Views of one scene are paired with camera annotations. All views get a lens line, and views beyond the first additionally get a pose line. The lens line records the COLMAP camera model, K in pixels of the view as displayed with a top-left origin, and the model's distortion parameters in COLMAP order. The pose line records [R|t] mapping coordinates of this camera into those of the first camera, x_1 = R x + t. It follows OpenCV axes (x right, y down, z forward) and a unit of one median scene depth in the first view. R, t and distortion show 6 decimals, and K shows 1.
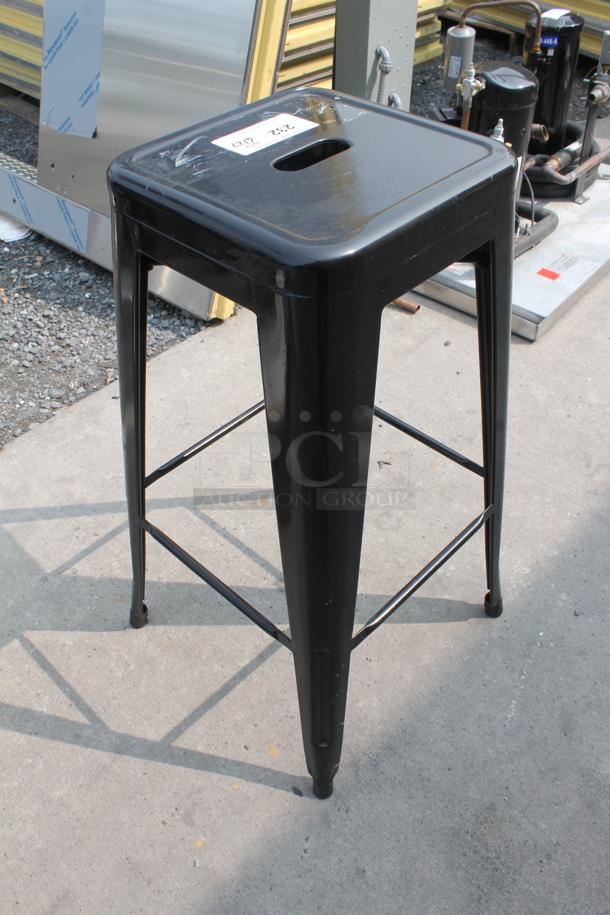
lens RADIAL K [[780.5, 0, 299.1], [0, 780.5, 449.8], [0, 0, 1]] dist [-0.161183, 0.120739]
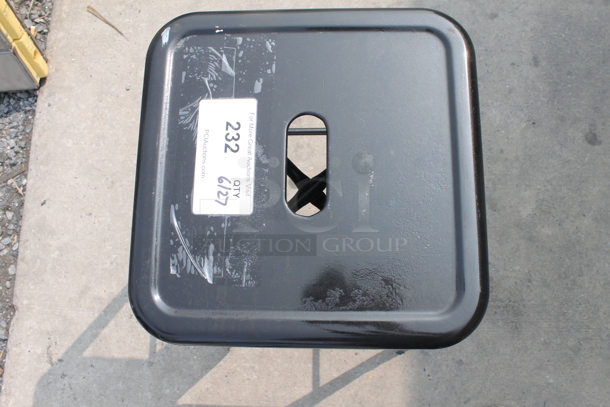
lens RADIAL K [[520.4, 0, 306.8], [0, 520.4, 201.3], [0, 0, 1]] dist [-0.161183, 0.120739]
pose [[0.727970, -0.675250, 0.118734, -0.053740], [0.496766, 0.638847, 0.587451, -0.453969], [-0.472529, -0.368663, 0.800502, 0.306078]]
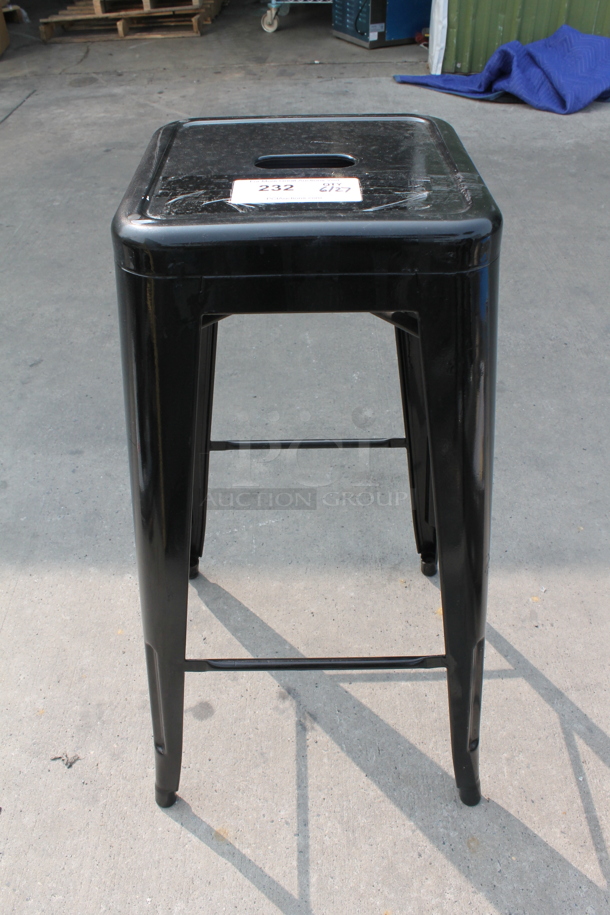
lens RADIAL K [[780.5, 0, 288.6], [0, 780.5, 448.6], [0, 0, 1]] dist [-0.161183, 0.120739]
pose [[-0.691572, -0.421333, 0.586692, -0.422506], [0.531224, 0.253672, 0.808363, -0.672850], [-0.489418, 0.870706, 0.048390, 0.798168]]
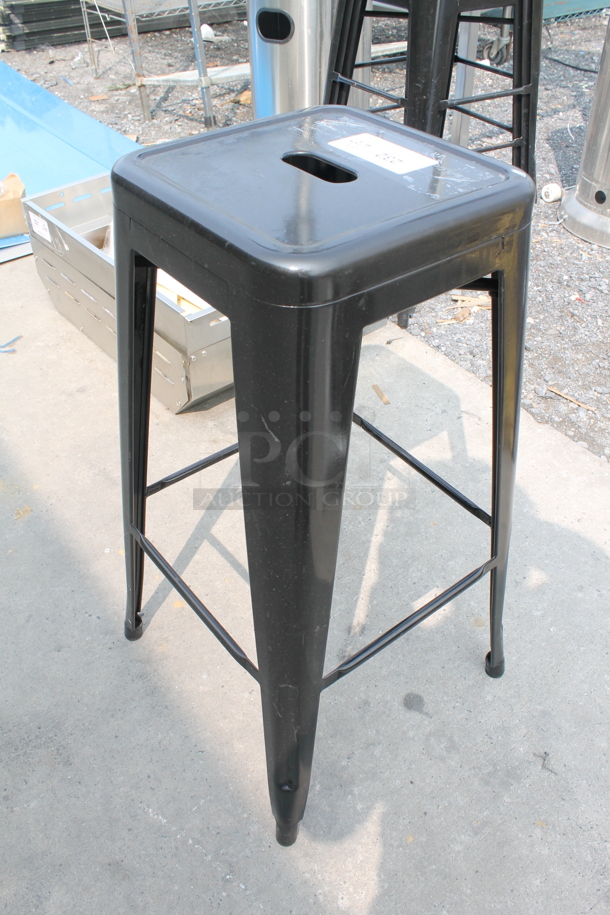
lens RADIAL K [[780.5, 0, 295.6], [0, 780.5, 454.4], [0, 0, 1]] dist [-0.161183, 0.120739]
pose [[-0.144187, 0.671195, -0.727122, 0.604796], [-0.678640, 0.467705, 0.566304, -0.466586], [0.720179, 0.575108, 0.388063, 0.512641]]
